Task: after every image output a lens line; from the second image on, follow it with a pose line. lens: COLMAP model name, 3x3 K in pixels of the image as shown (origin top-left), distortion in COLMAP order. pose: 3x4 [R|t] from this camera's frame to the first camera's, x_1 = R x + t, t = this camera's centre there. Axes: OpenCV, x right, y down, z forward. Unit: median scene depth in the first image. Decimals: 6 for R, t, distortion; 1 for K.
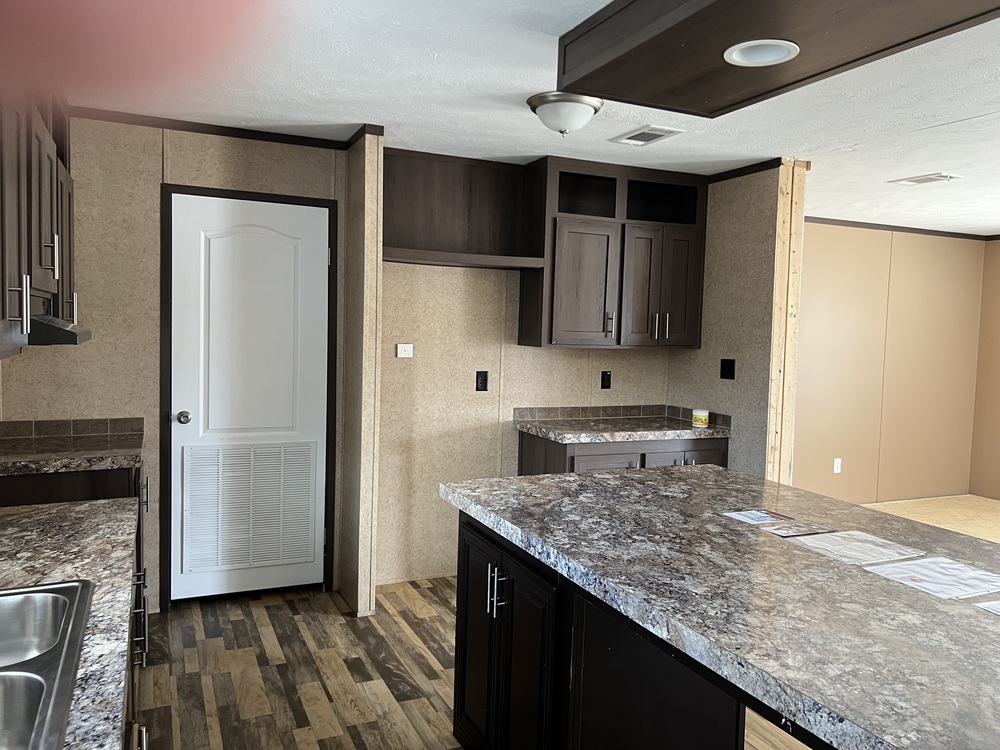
lens RADIAL K [[761.7, 0, 504.7], [0, 761.7, 370.4], [0, 0, 1]] dist [0.059251, -0.043258]
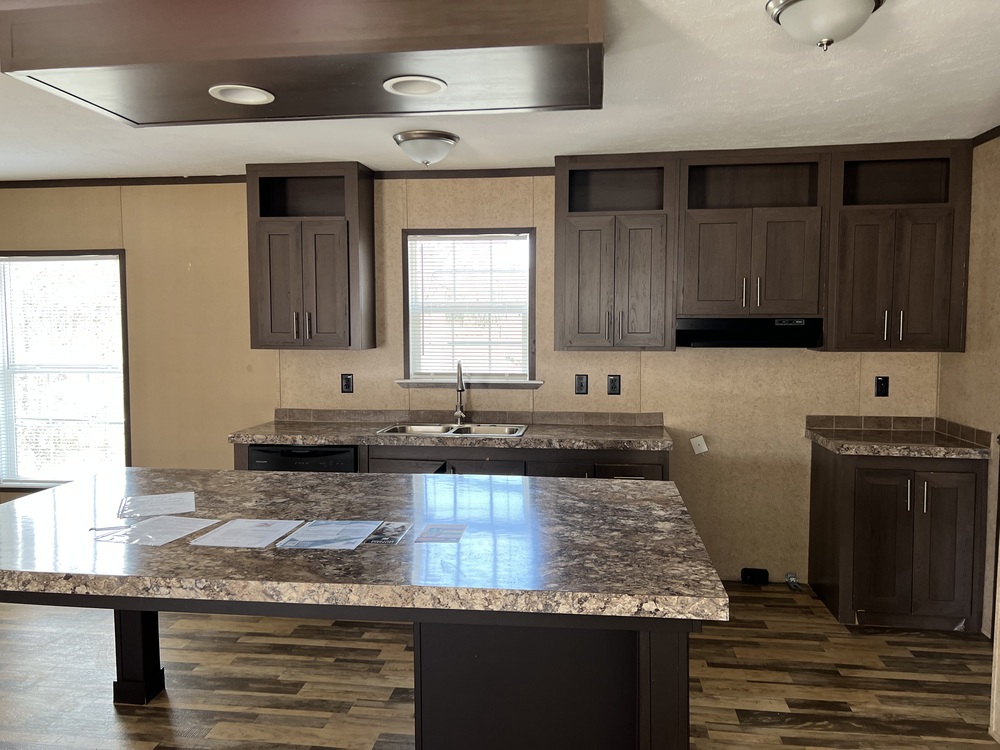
lens RADIAL K [[761.7, 0, 501.8], [0, 761.7, 376.5], [0, 0, 1]] dist [0.059251, -0.043258]
pose [[-0.546381, 0.026174, -0.837128, 1.689211], [-0.058093, 0.995920, 0.069056, -0.106657], [0.835520, 0.086362, -0.542631, 2.452804]]
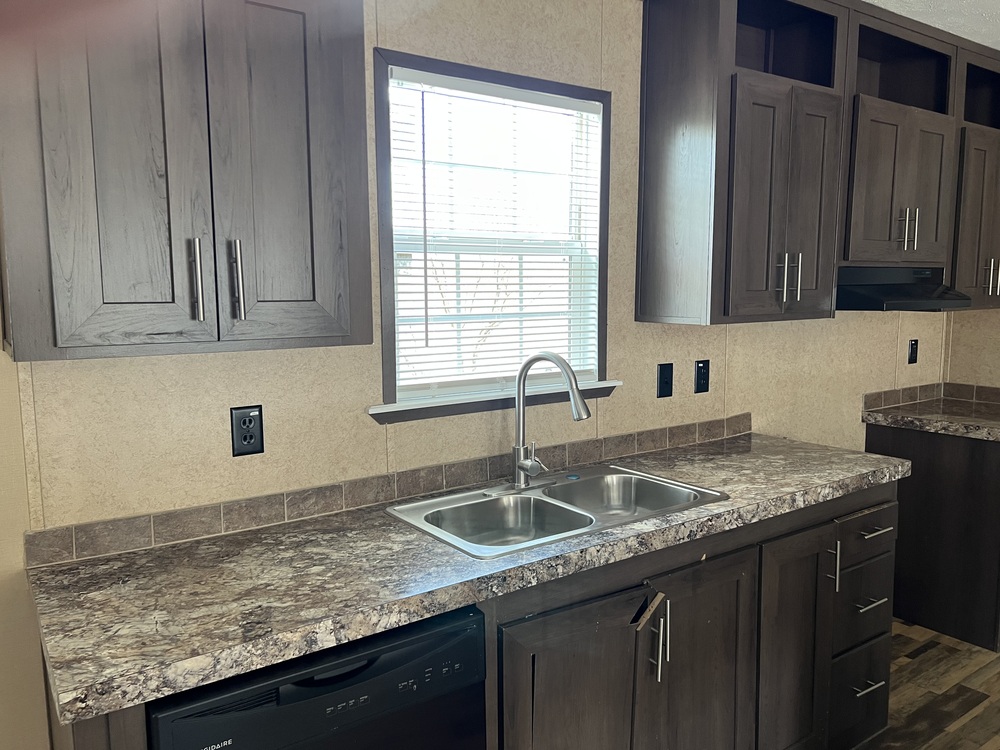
lens RADIAL K [[761.7, 0, 499.0], [0, 761.7, 374.1], [0, 0, 1]] dist [0.059251, -0.043258]
pose [[0.142440, 0.079233, -0.986627, 1.023912], [-0.031893, 0.996641, 0.075433, -0.050517], [0.989289, 0.020721, 0.144489, 1.133871]]
